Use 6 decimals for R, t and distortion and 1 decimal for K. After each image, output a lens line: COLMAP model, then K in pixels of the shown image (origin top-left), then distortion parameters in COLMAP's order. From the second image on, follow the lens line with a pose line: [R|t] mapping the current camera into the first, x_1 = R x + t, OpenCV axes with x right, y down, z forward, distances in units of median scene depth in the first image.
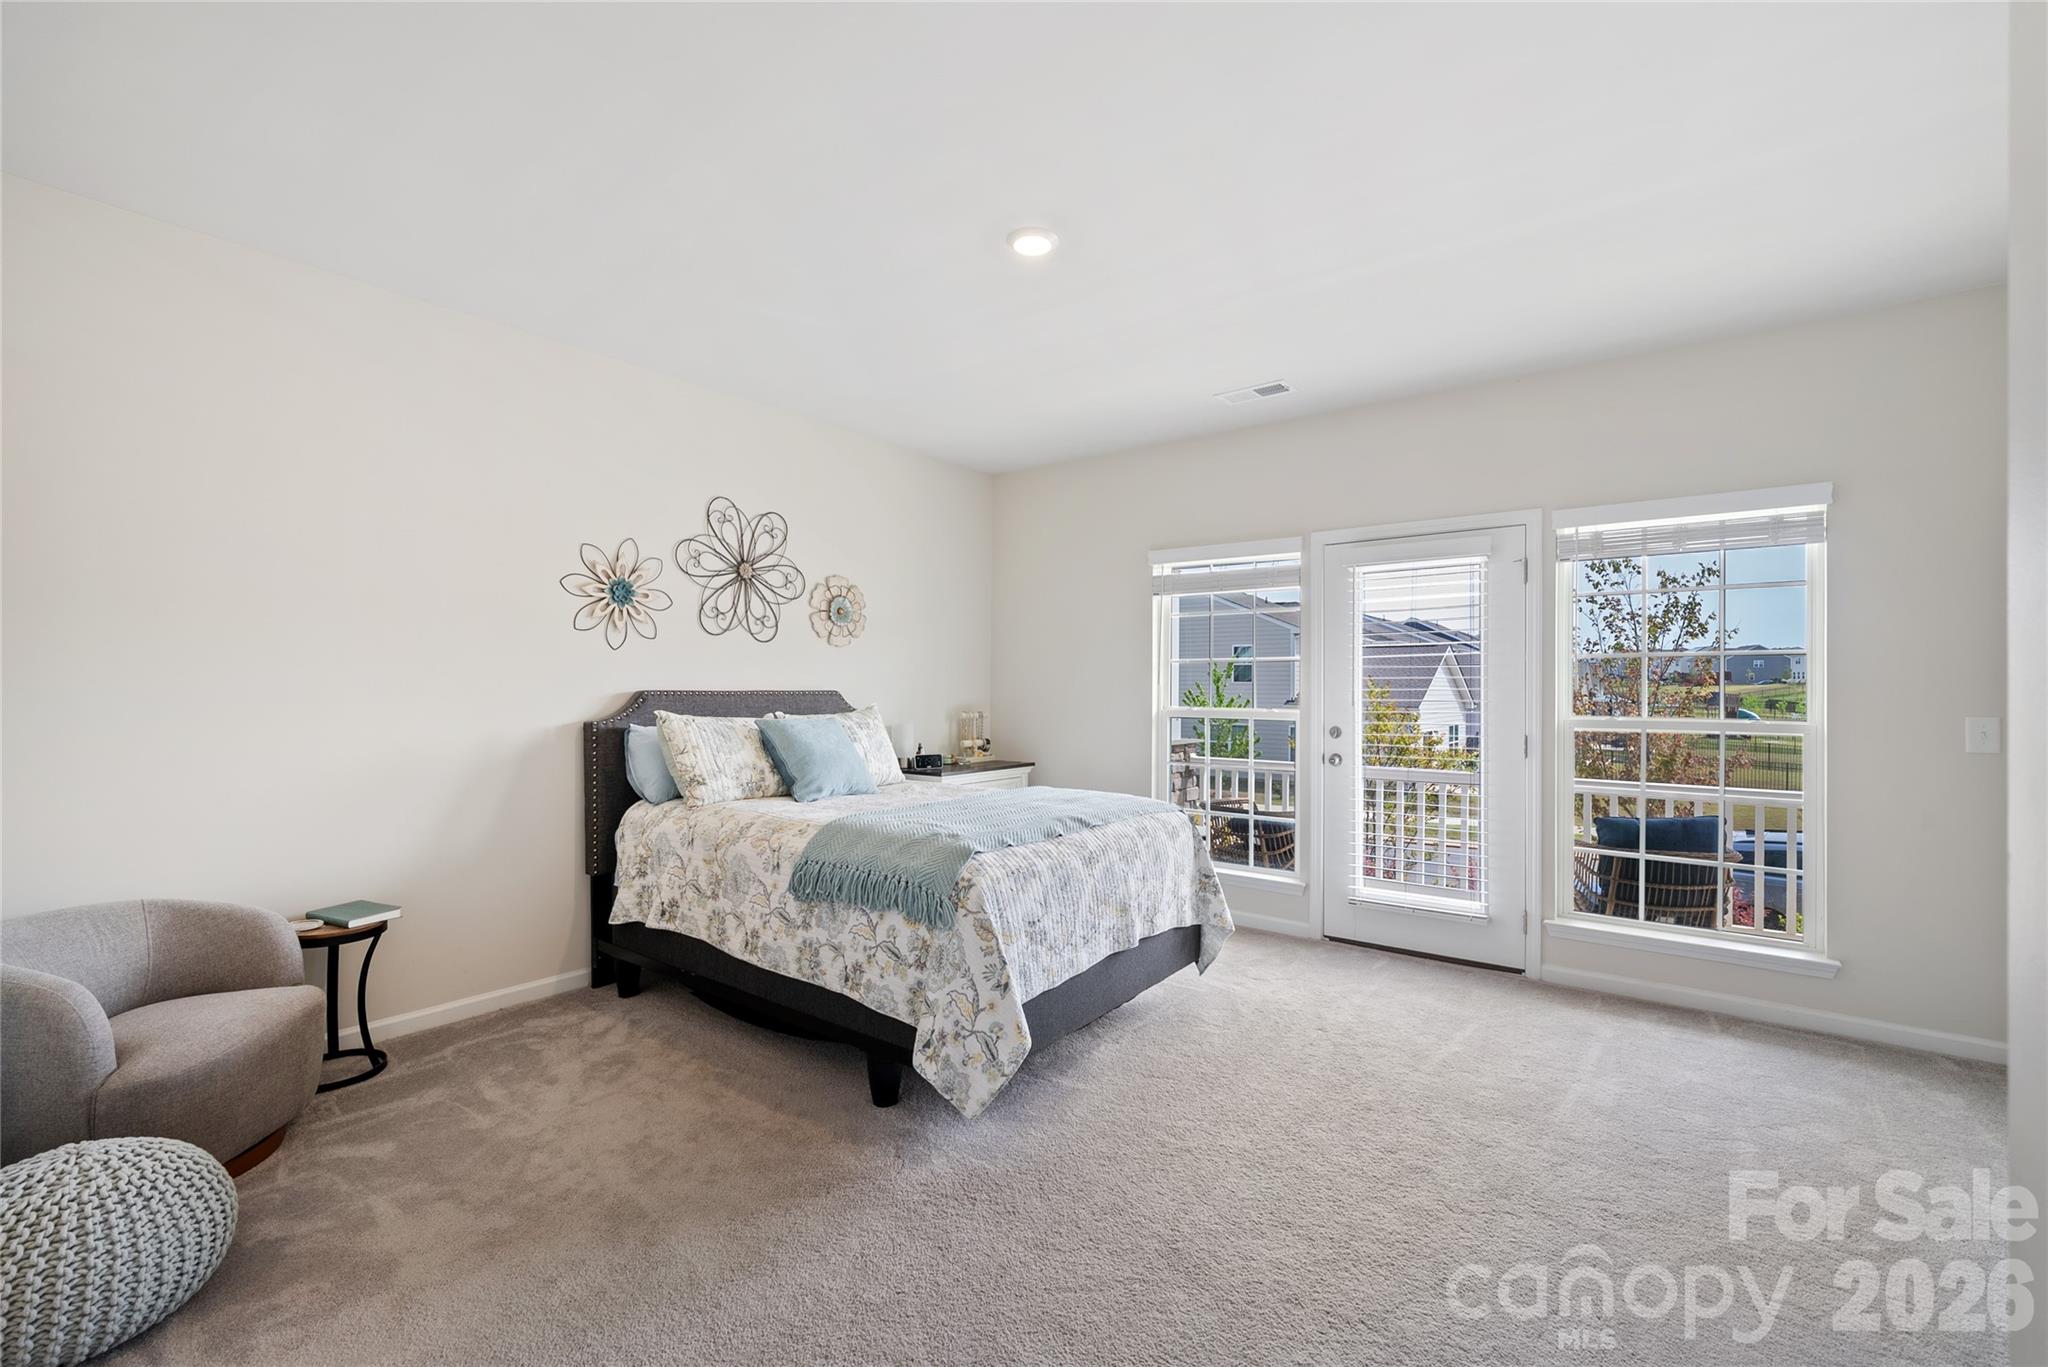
lens RADIAL K [[874.3, 0, 1013.1], [0, 874.3, 685.2], [0, 0, 1]] dist [-0.001601, 0.000031]
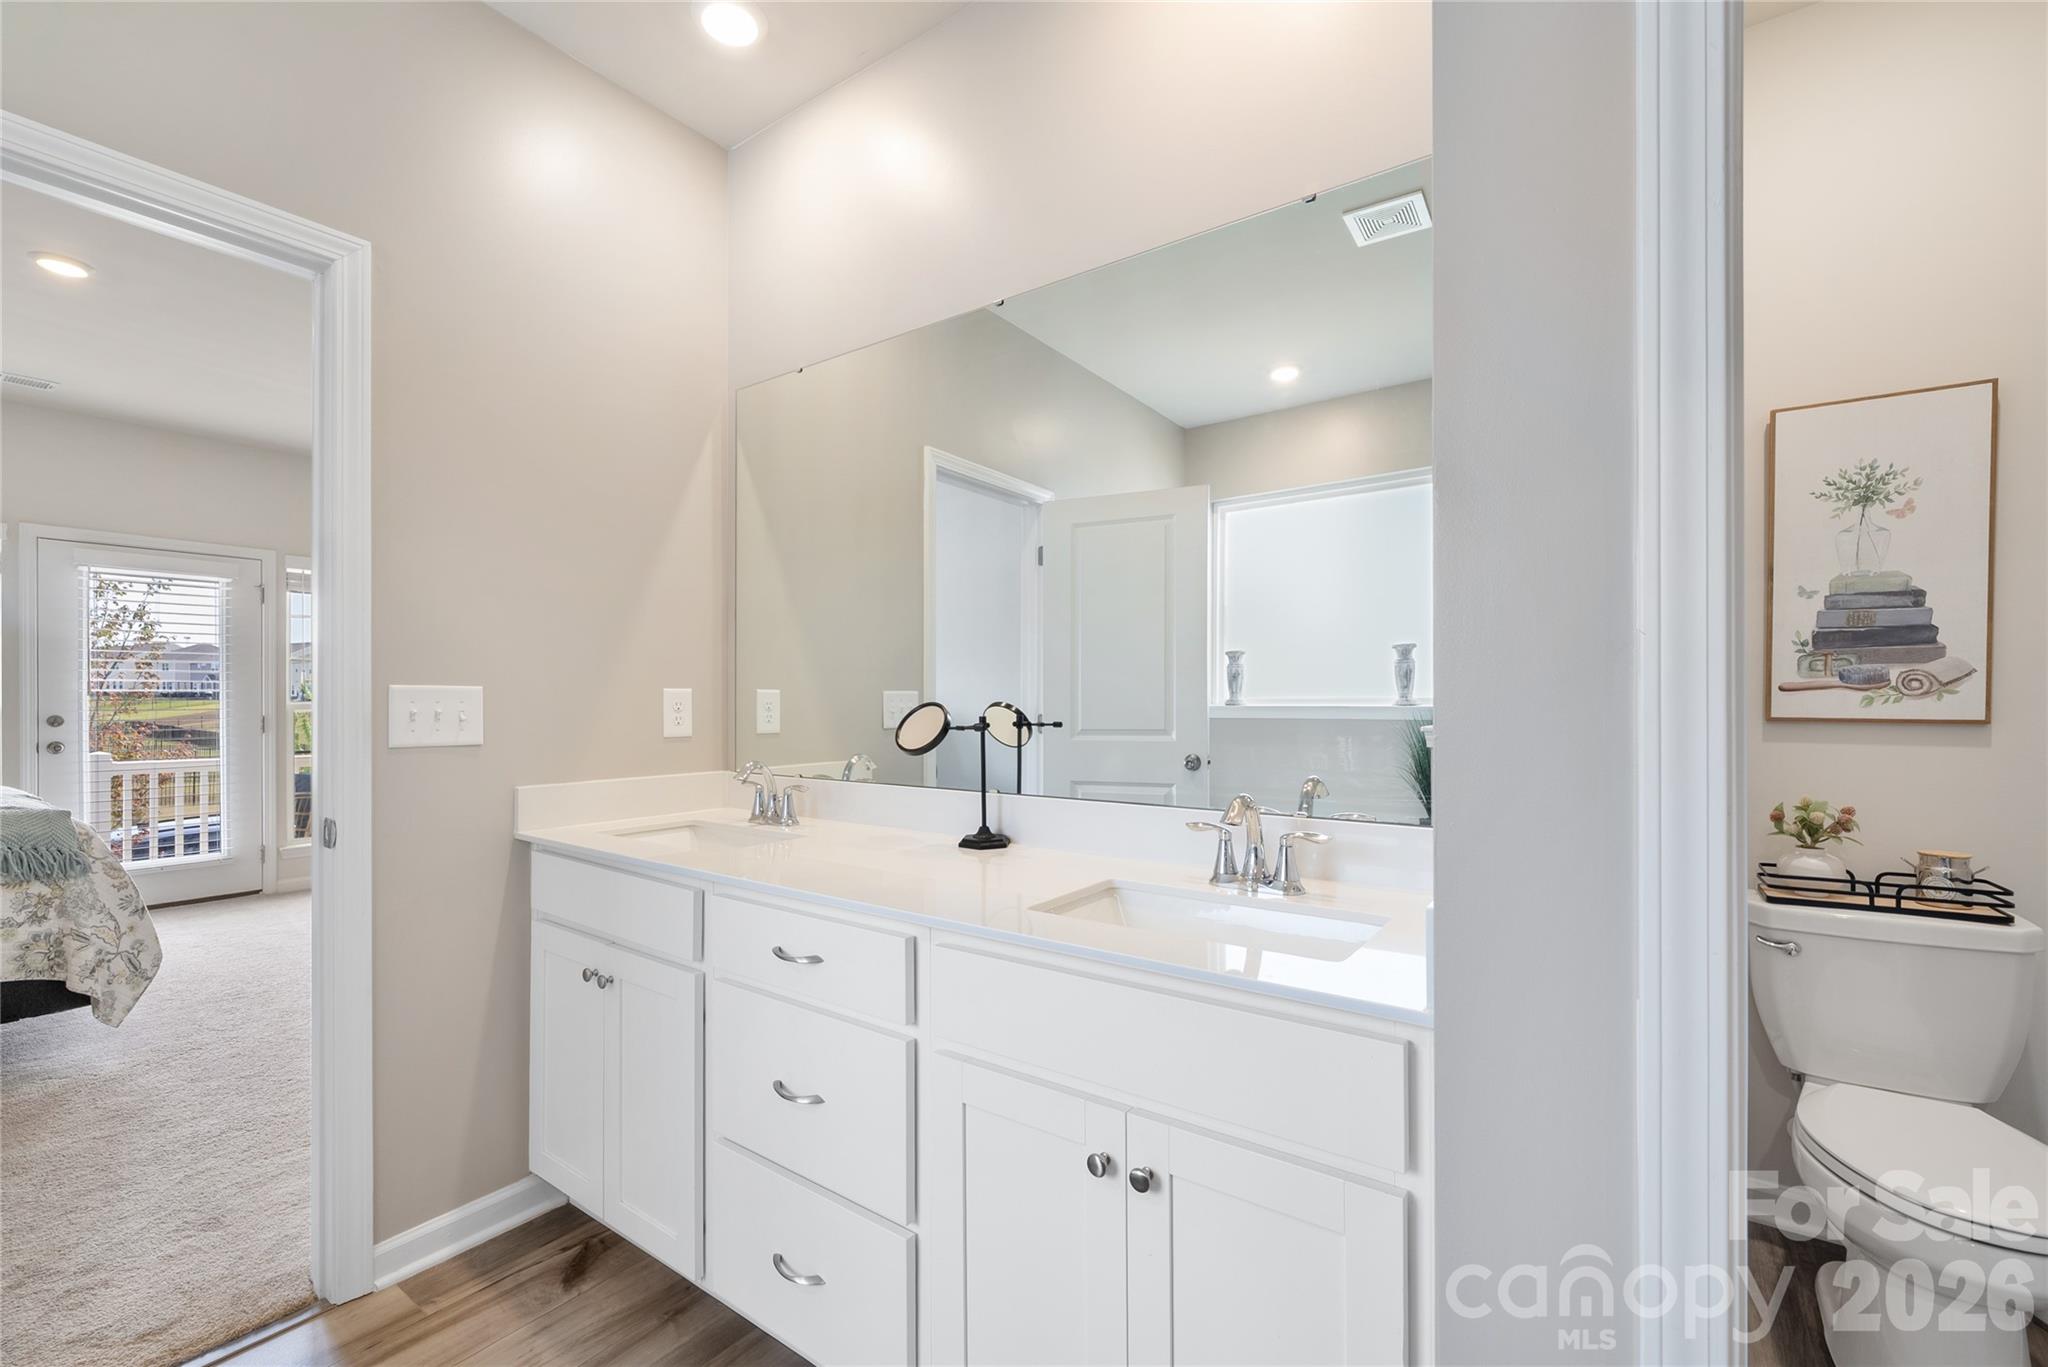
lens RADIAL K [[860.5, 0, 1024.9], [0, 860.5, 699.8], [0, 0, 1]] dist [0.006477, -0.001482]
pose [[-0.043832, -0.002254, 0.999036, -1.173095], [-0.003077, 0.999993, 0.002121, 0.037298], [-0.999034, -0.002981, -0.043839, -0.176439]]
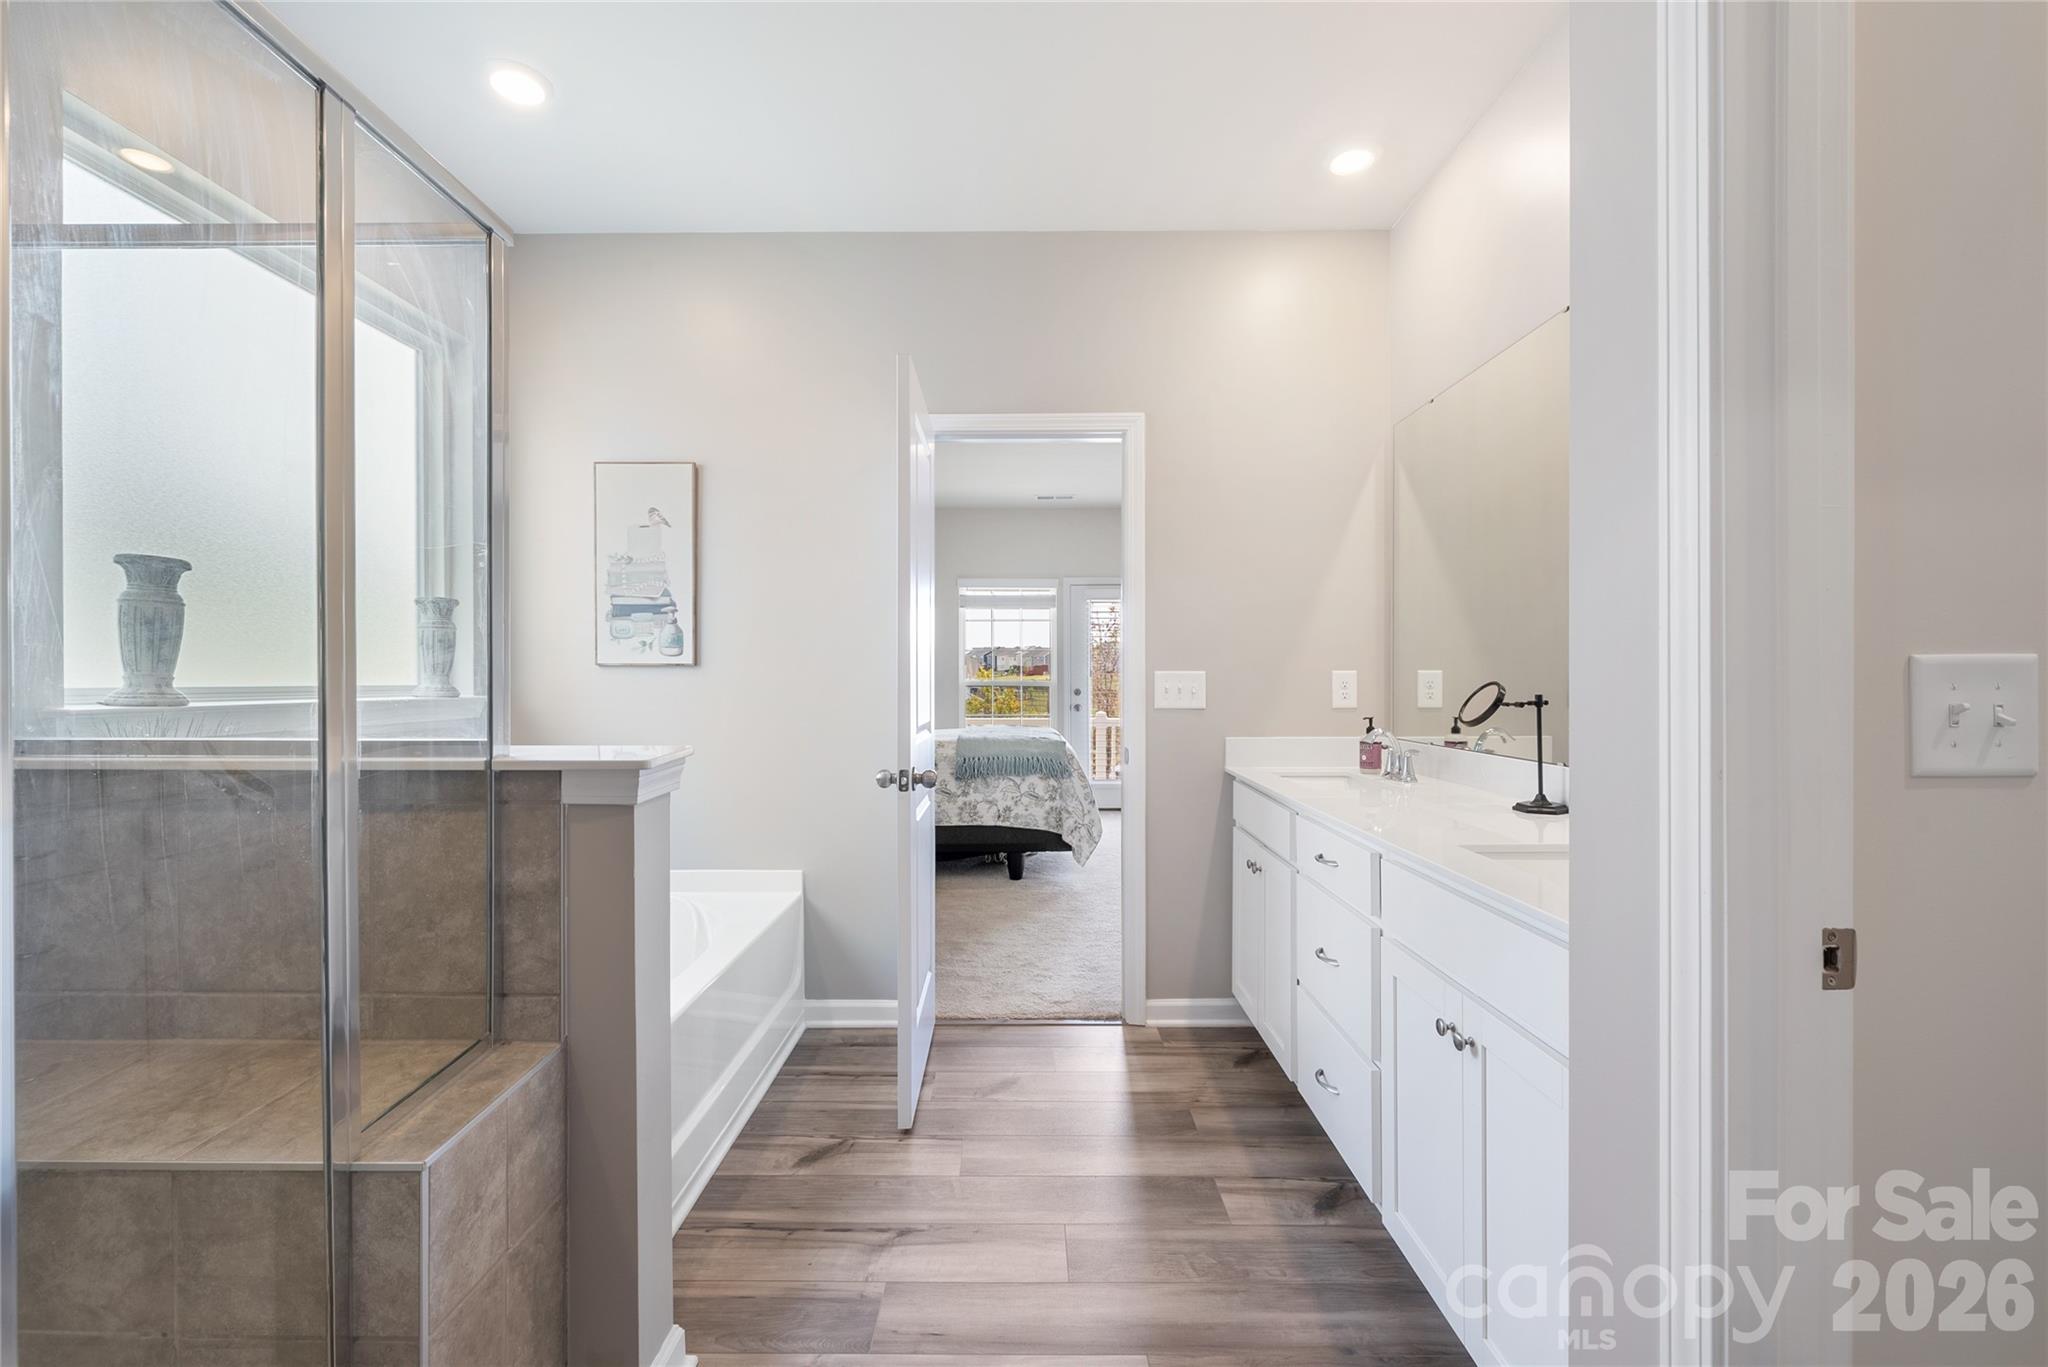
lens RADIAL K [[860.5, 0, 1023.3], [0, 860.5, 675.4], [0, 0, 1]] dist [0.006477, -0.001482]
pose [[0.784310, -0.000215, 0.620370, -1.312442], [0.001338, 0.999998, -0.001344, 0.035940], [-0.620368, 0.001884, 0.784308, -0.486897]]
